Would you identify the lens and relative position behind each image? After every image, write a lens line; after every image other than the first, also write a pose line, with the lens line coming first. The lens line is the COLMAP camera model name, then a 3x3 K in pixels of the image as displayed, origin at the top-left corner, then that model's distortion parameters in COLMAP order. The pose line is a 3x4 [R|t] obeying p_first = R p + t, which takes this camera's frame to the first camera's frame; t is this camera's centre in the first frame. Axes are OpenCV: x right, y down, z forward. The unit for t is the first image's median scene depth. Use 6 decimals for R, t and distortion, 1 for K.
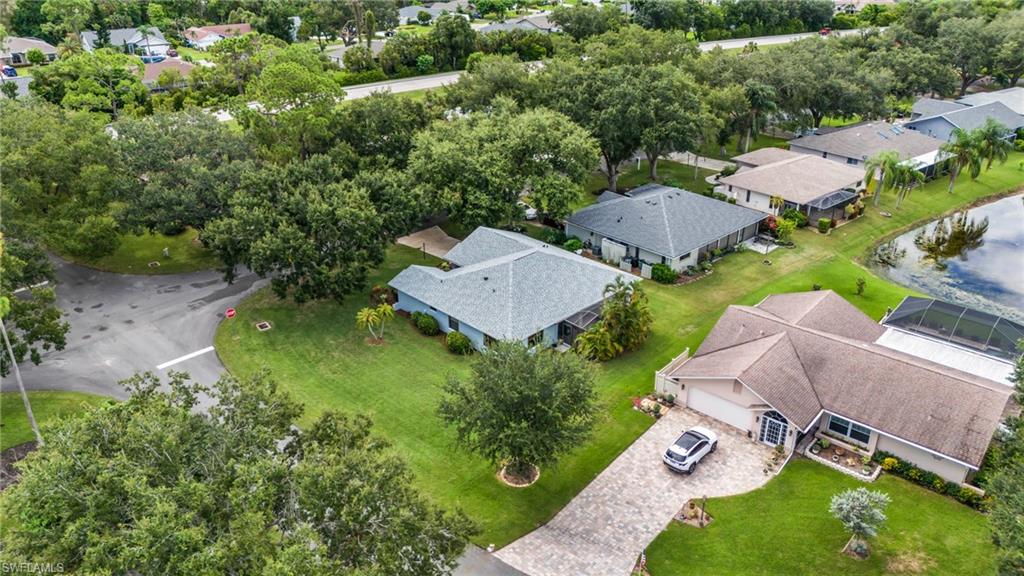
lens RADIAL K [[747.0, 0, 512.0], [0, 747.0, 288.0], [0, 0, 1]] dist [0.072984, -0.073917]
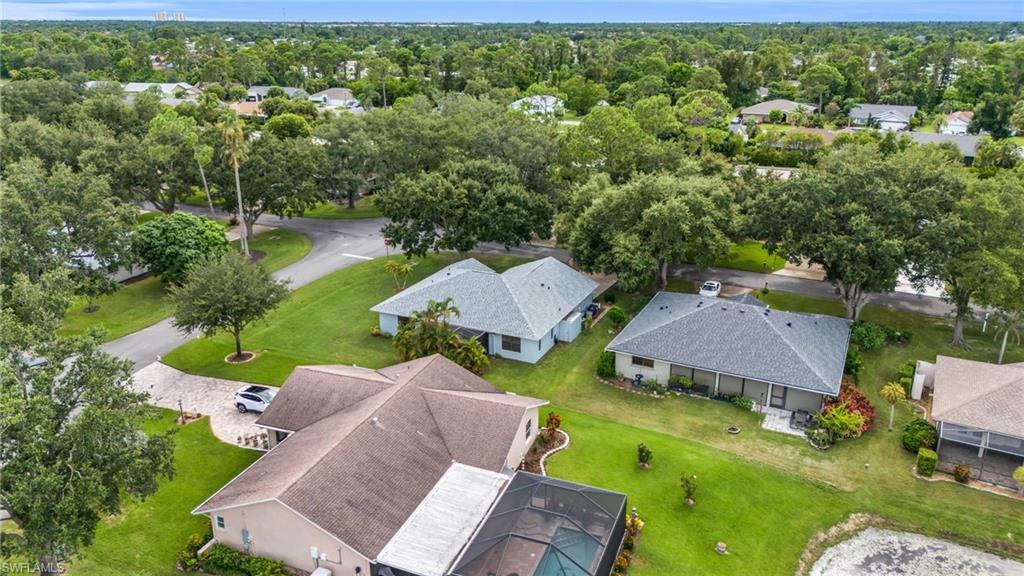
lens RADIAL K [[747.0, 0, 512.0], [0, 747.0, 288.0], [0, 0, 1]] dist [0.072984, -0.073917]
pose [[0.336163, 0.309302, -0.889565, 0.791780], [-0.411738, 0.897754, 0.156555, -0.165118], [0.847034, 0.313640, 0.429143, 0.461091]]
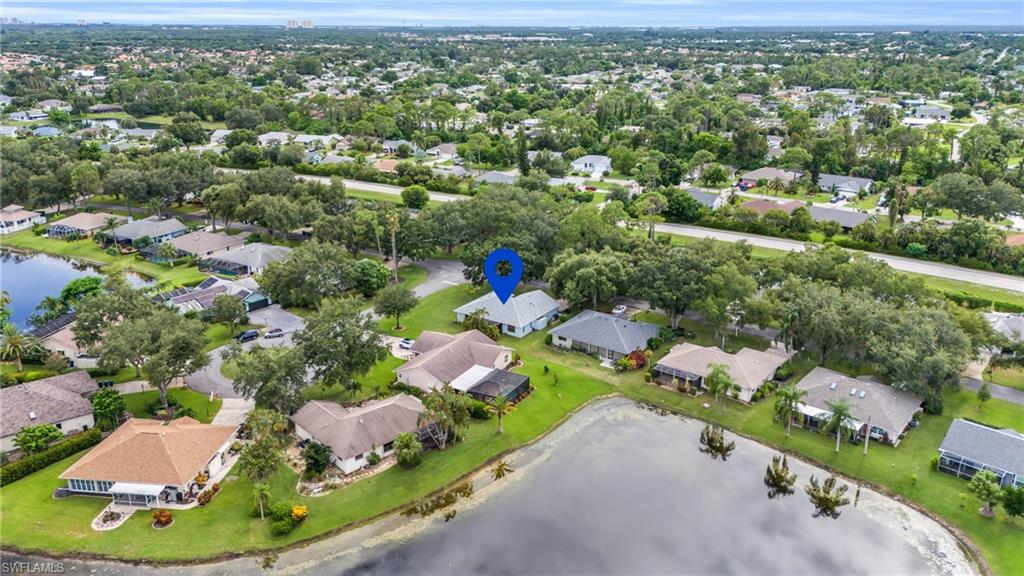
lens RADIAL K [[747.0, 0, 512.0], [0, 747.0, 288.0], [0, 0, 1]] dist [0.072984, -0.073917]
pose [[0.200817, 0.316928, -0.926946, 1.765908], [-0.430693, 0.878431, 0.207033, -0.453405], [0.879873, 0.357653, 0.312902, 0.212363]]
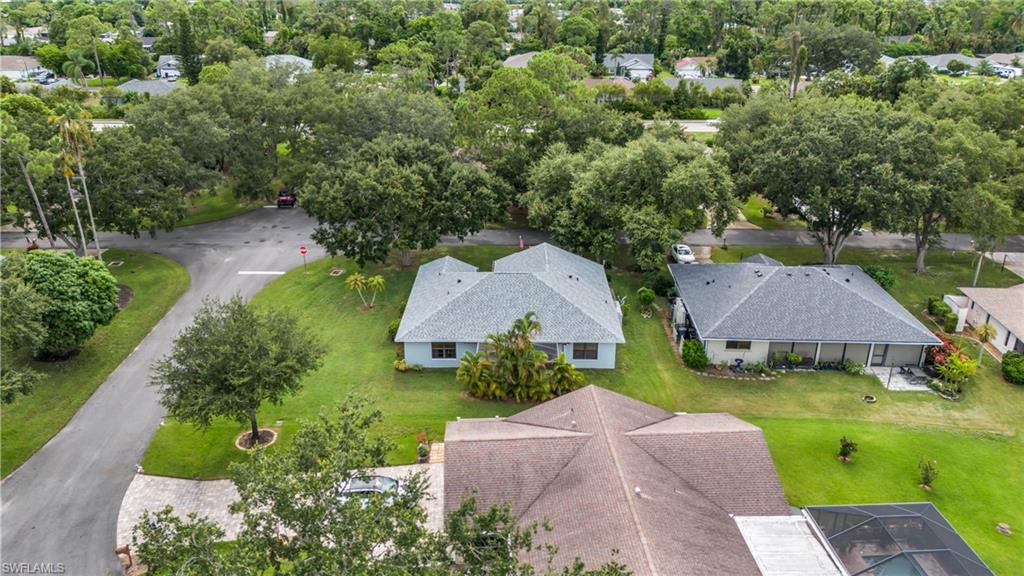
lens RADIAL K [[747.0, 0, 512.0], [0, 747.0, 288.0], [0, 0, 1]] dist [0.072984, -0.073917]
pose [[0.697206, 0.272459, -0.663075, 0.502741], [-0.312401, 0.947987, 0.061049, -0.065100], [0.645220, 0.164582, 0.746059, 0.255000]]
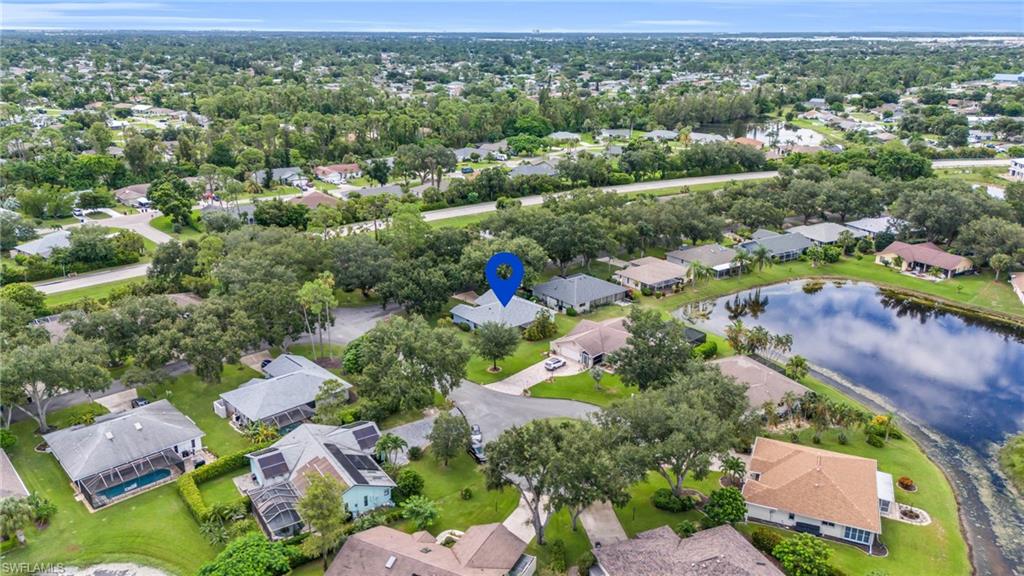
lens RADIAL K [[747.0, 0, 512.0], [0, 747.0, 288.0], [0, 0, 1]] dist [0.072984, -0.073917]
pose [[0.997715, 0.023480, -0.063345, 0.145842], [-0.031059, 0.992112, -0.121444, 0.164907], [0.059994, 0.123134, 0.990575, -1.091697]]
